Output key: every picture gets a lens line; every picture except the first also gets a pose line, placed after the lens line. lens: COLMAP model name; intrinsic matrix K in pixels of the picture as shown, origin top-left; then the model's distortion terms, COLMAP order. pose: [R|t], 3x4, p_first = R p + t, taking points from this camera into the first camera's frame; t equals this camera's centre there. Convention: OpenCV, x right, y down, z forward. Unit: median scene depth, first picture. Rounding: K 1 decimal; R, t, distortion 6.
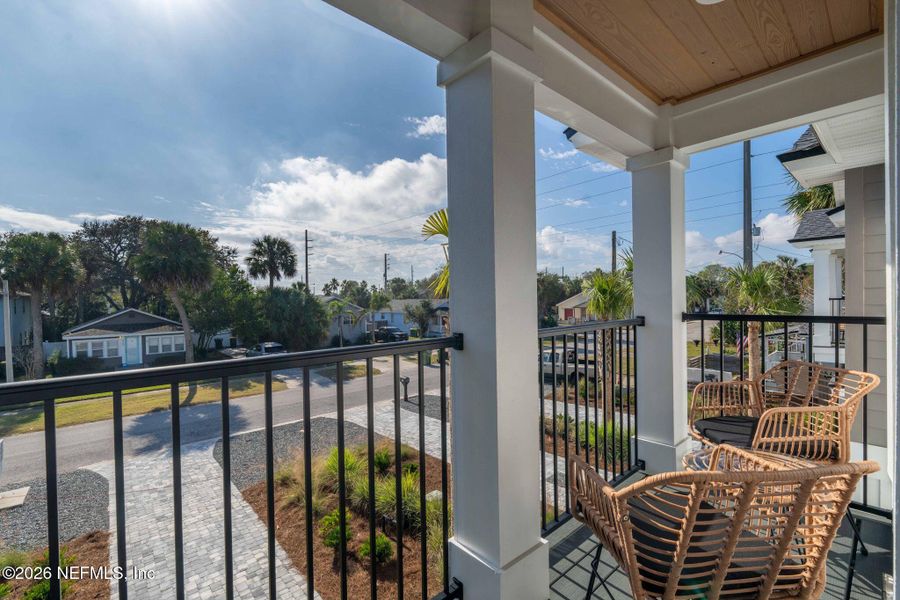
lens RADIAL K [[391.1, 0, 450.1], [0, 391.1, 301.4], [0, 0, 1]] dist [-0.003343, -0.000325]
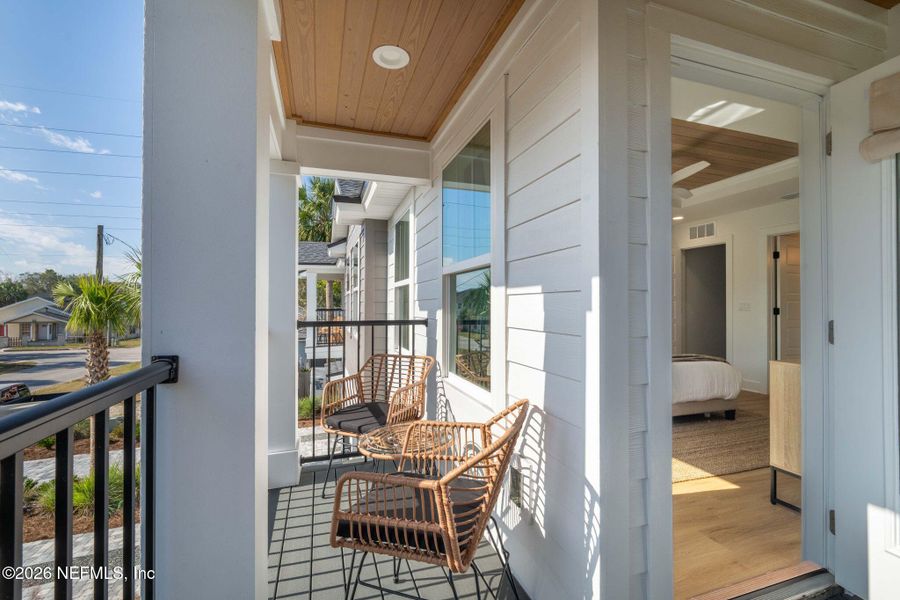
lens RADIAL K [[391.1, 0, 450.1], [0, 391.1, 301.4], [0, 0, 1]] dist [-0.003343, -0.000325]
pose [[0.393691, 0.017505, 0.919076, -0.232275], [0.008687, 0.999703, -0.022762, 0.004081], [-0.919202, 0.016946, 0.393423, 0.214776]]
